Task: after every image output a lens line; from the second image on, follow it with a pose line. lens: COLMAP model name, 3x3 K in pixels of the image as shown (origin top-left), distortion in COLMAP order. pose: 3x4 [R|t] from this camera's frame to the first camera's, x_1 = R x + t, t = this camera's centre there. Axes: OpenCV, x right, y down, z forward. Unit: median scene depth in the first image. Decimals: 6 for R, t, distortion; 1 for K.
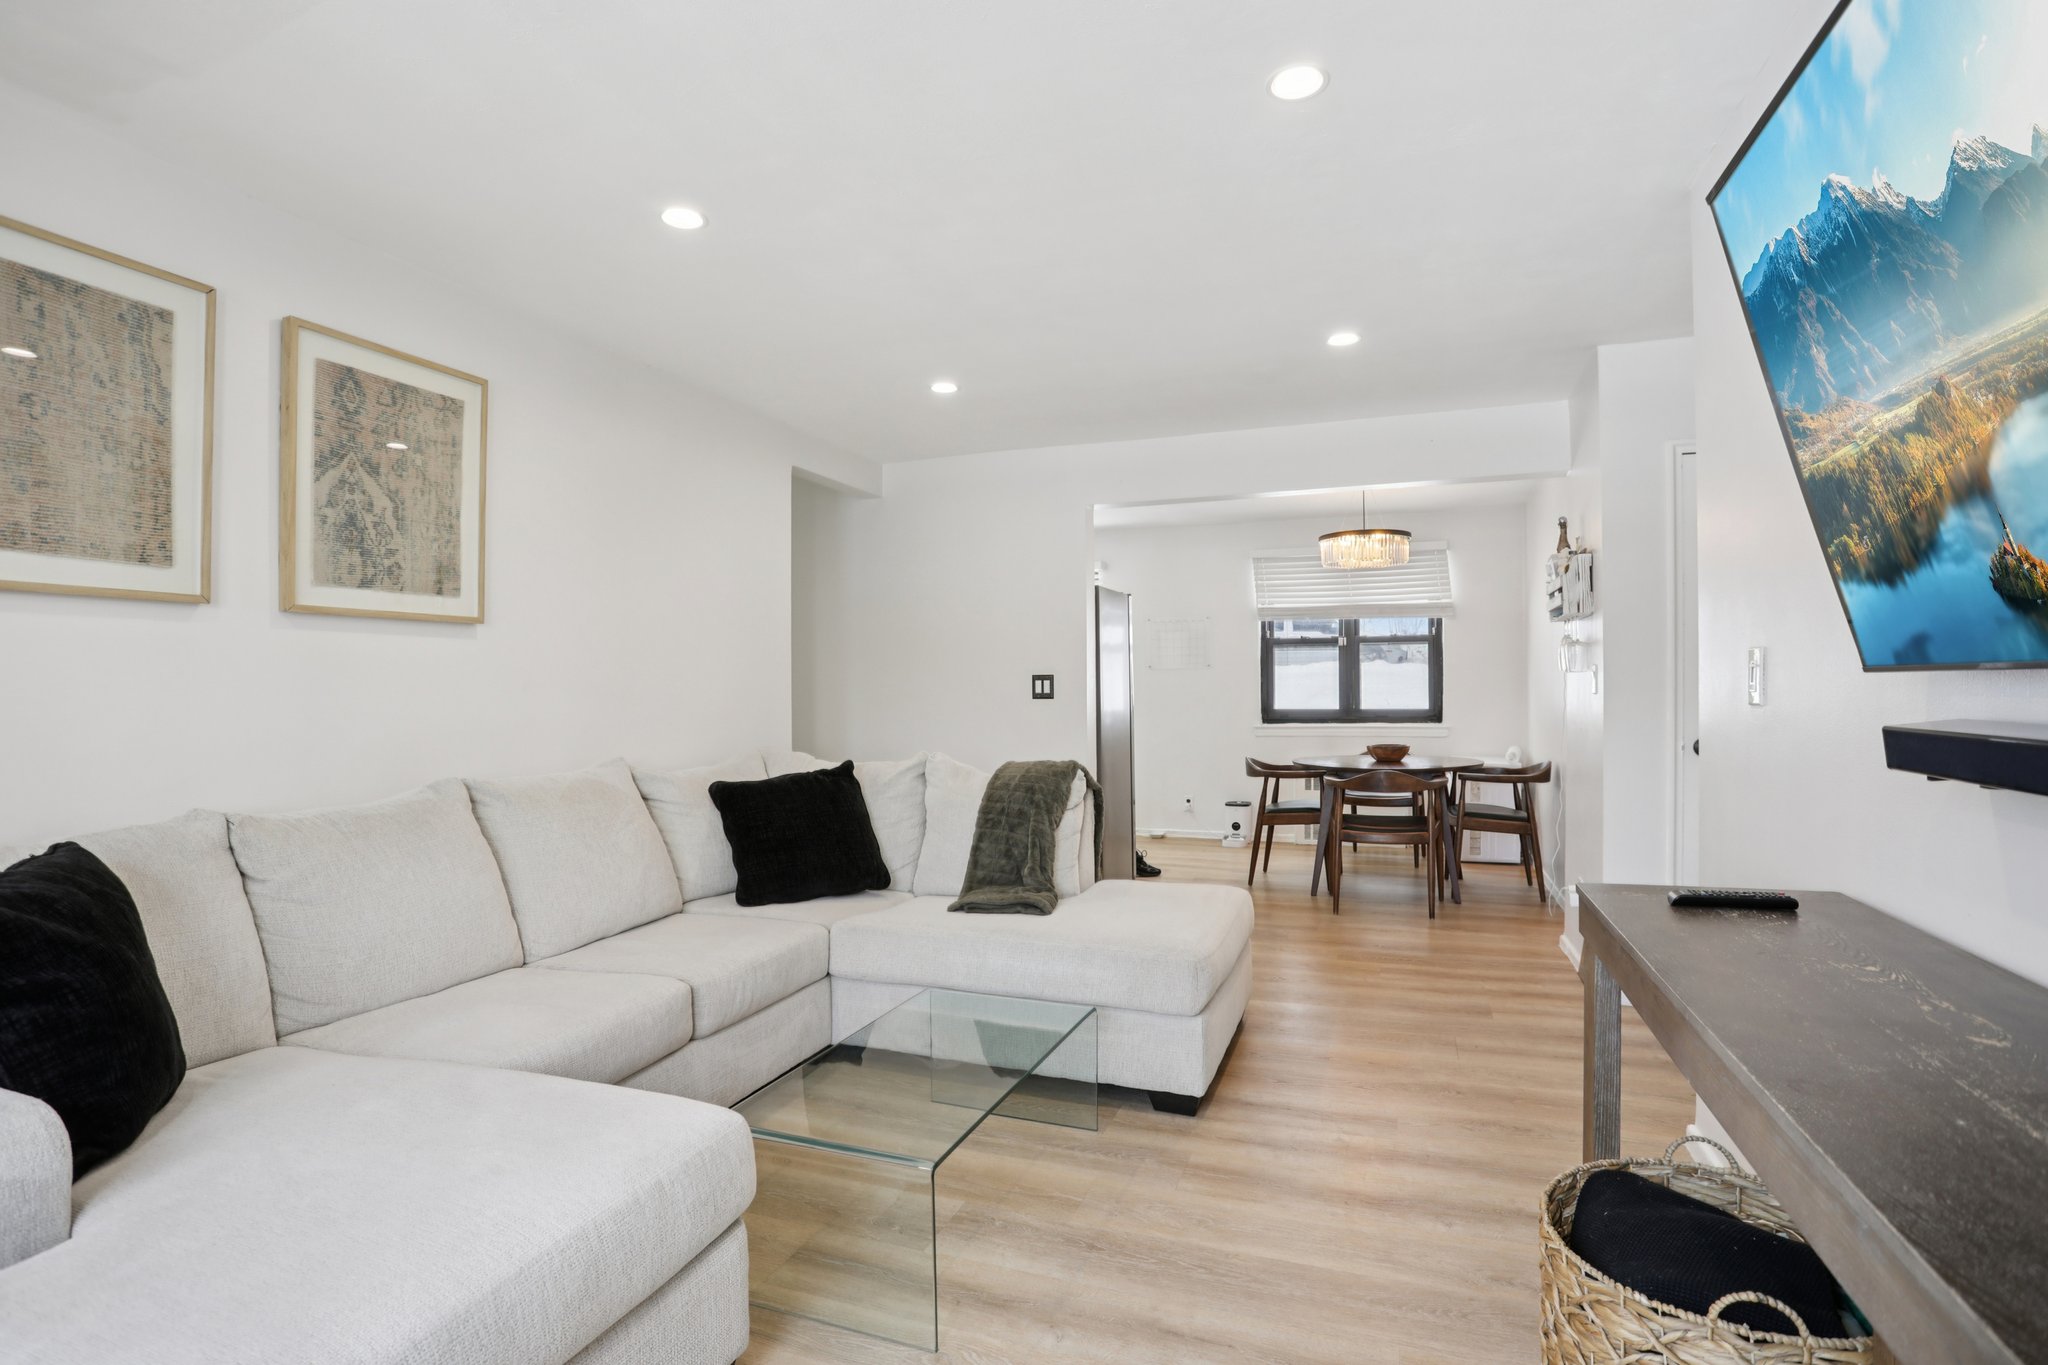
lens RADIAL K [[1009.5, 0, 1001.3], [0, 1009.5, 683.4], [0, 0, 1]] dist [-0.063834, 0.033241]
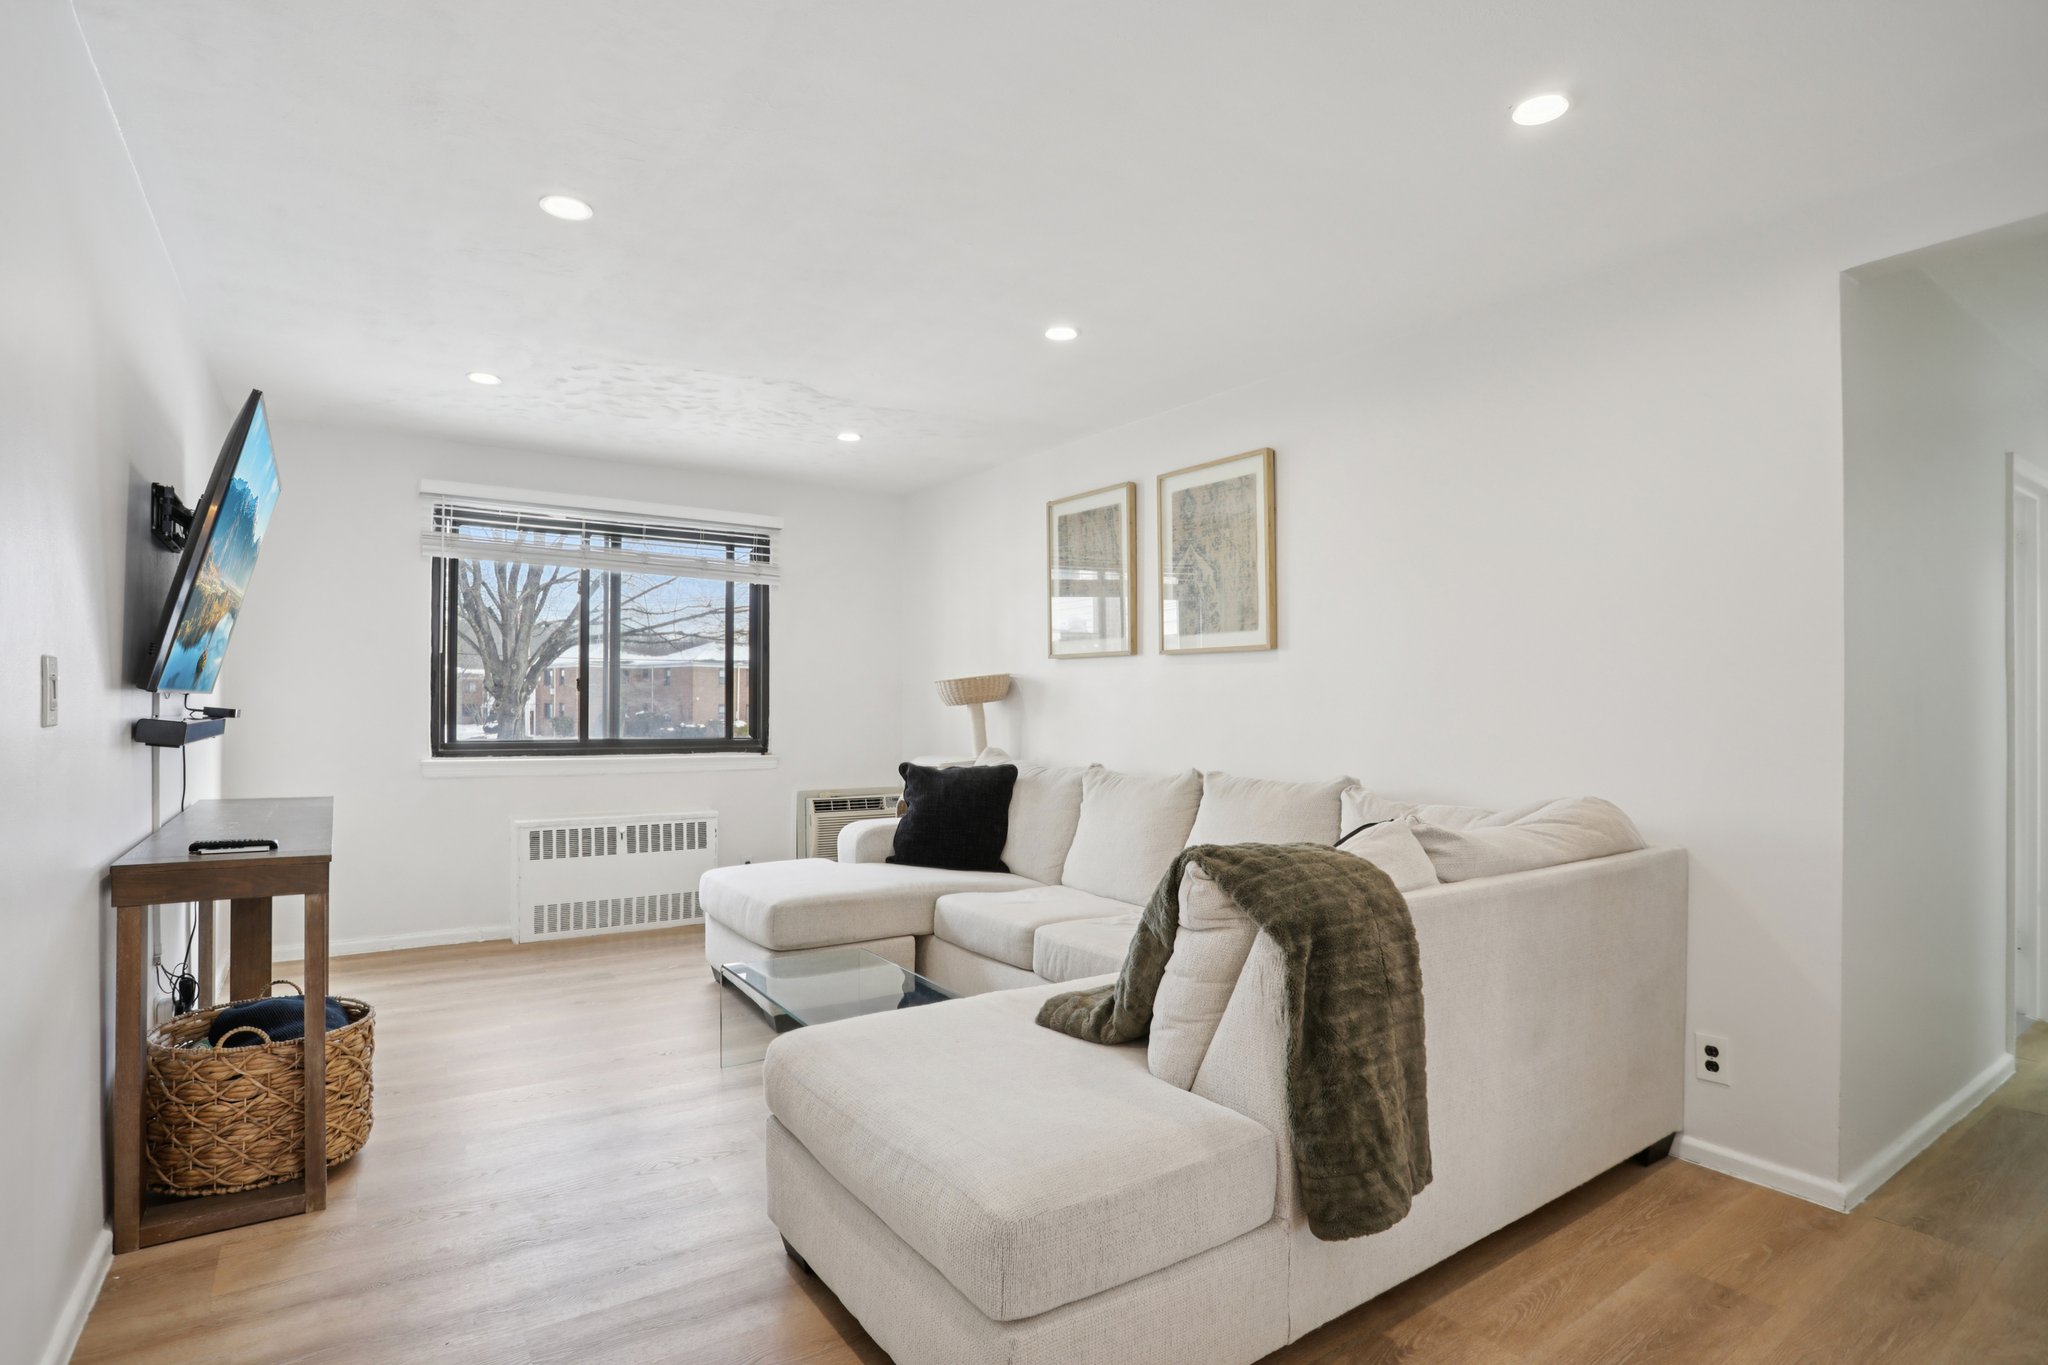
lens RADIAL K [[1016.1, 0, 1013.0], [0, 1016.1, 684.7], [0, 0, 1]] dist [-0.063636, 0.027400]
pose [[-0.561013, -0.006955, -0.827778, 0.754715], [0.003371, 0.999937, -0.010686, -0.005501], [0.827800, -0.008785, -0.560954, 1.614496]]
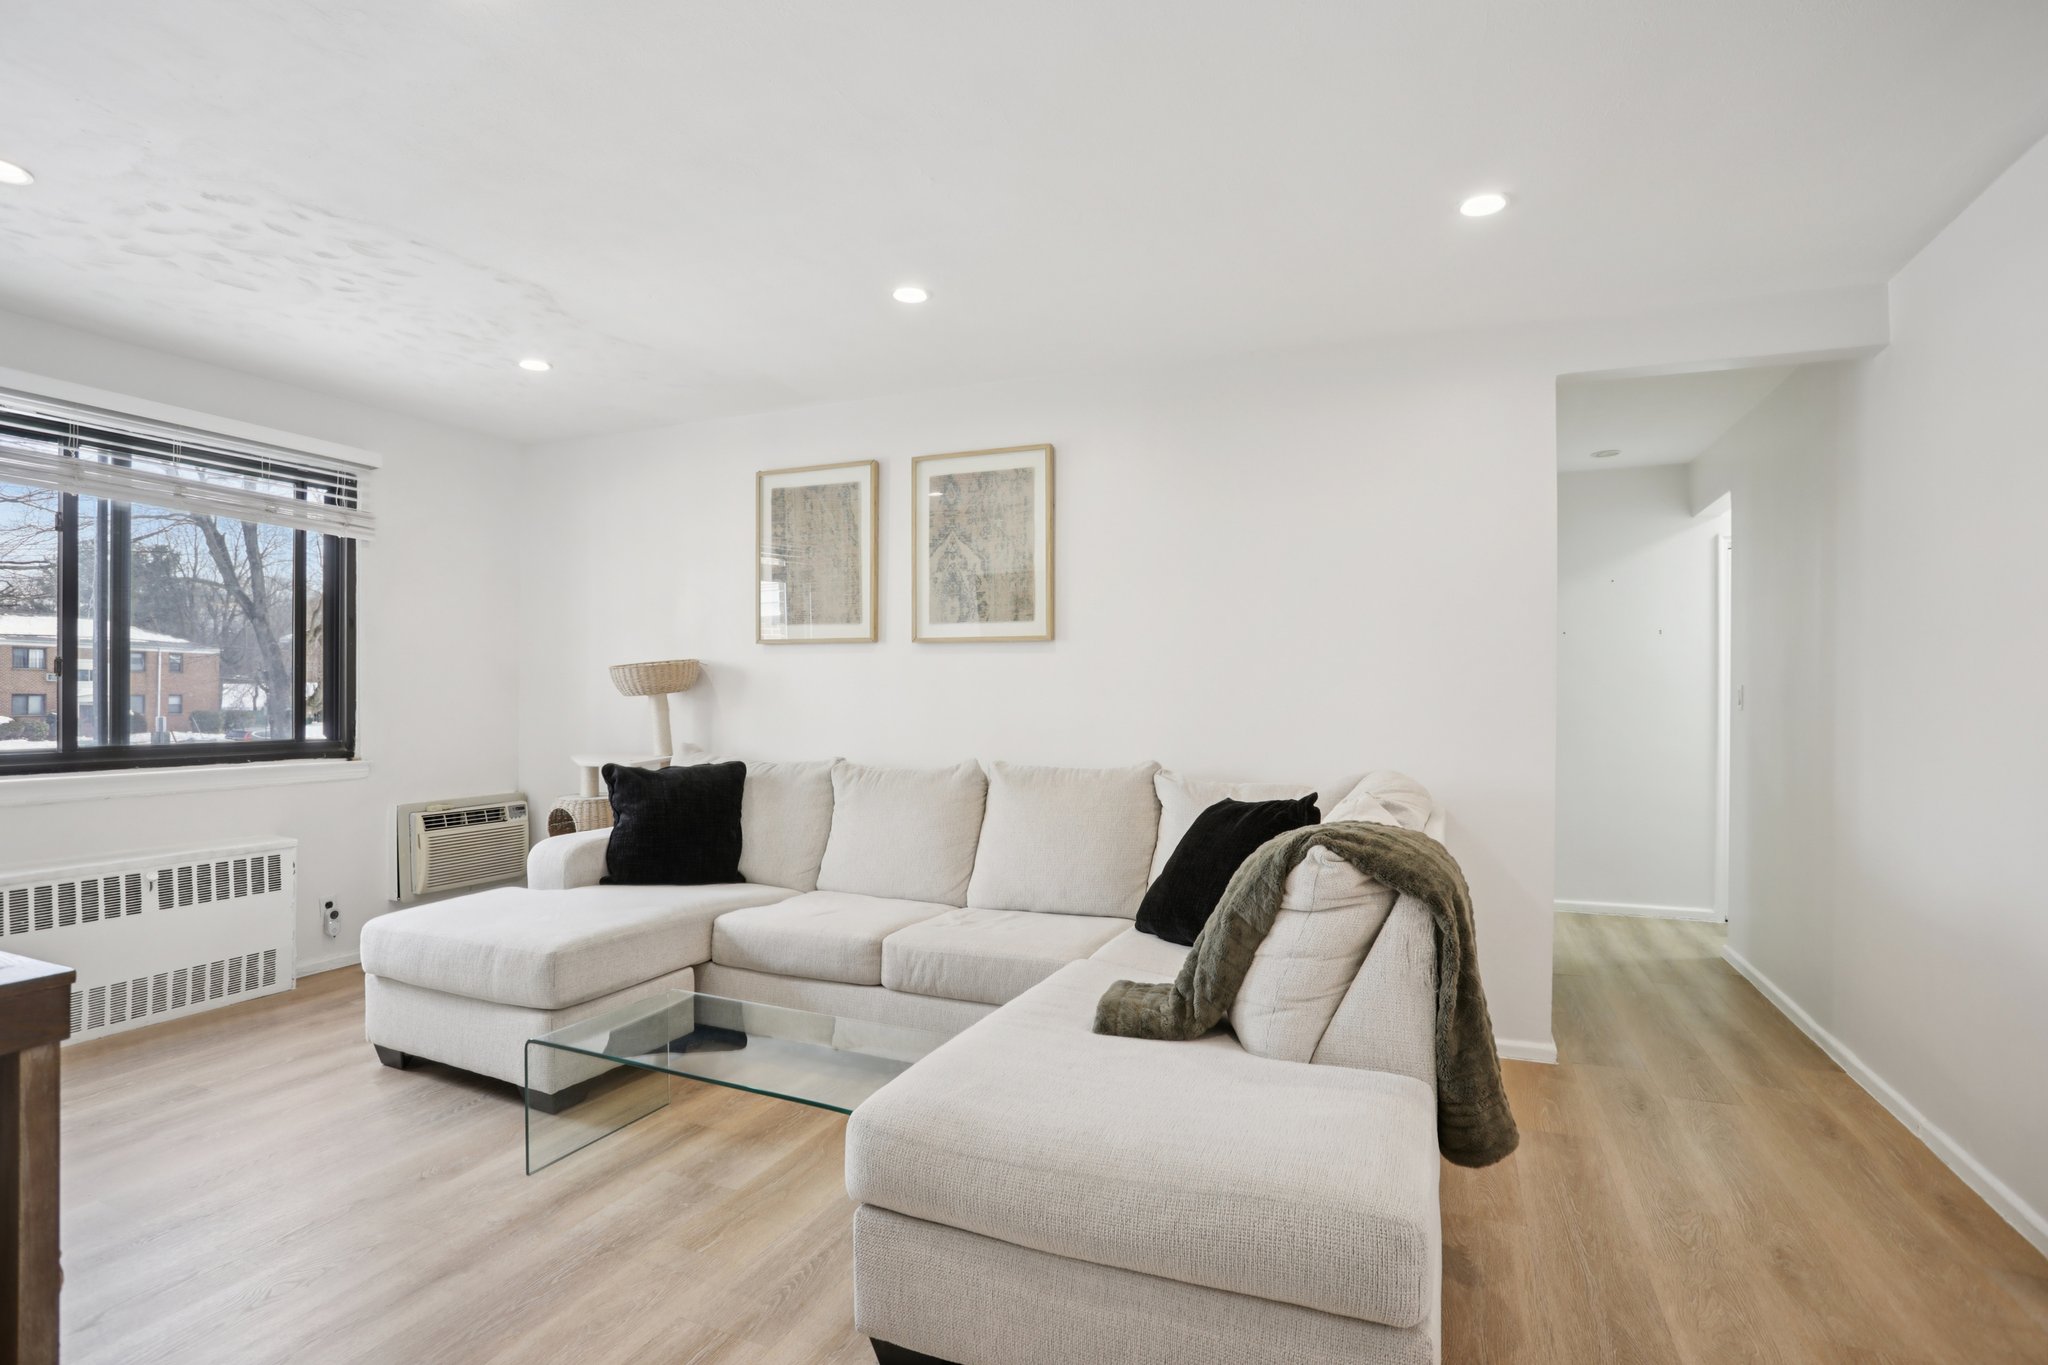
lens RADIAL K [[1009.5, 0, 1001.3], [0, 1009.5, 683.4], [0, 0, 1]] dist [-0.063834, 0.033241]
pose [[-0.034055, 0.001094, -0.999419, 0.835647], [0.000495, 0.999999, 0.001077, -0.008195], [0.999420, -0.000458, -0.034055, 1.108128]]
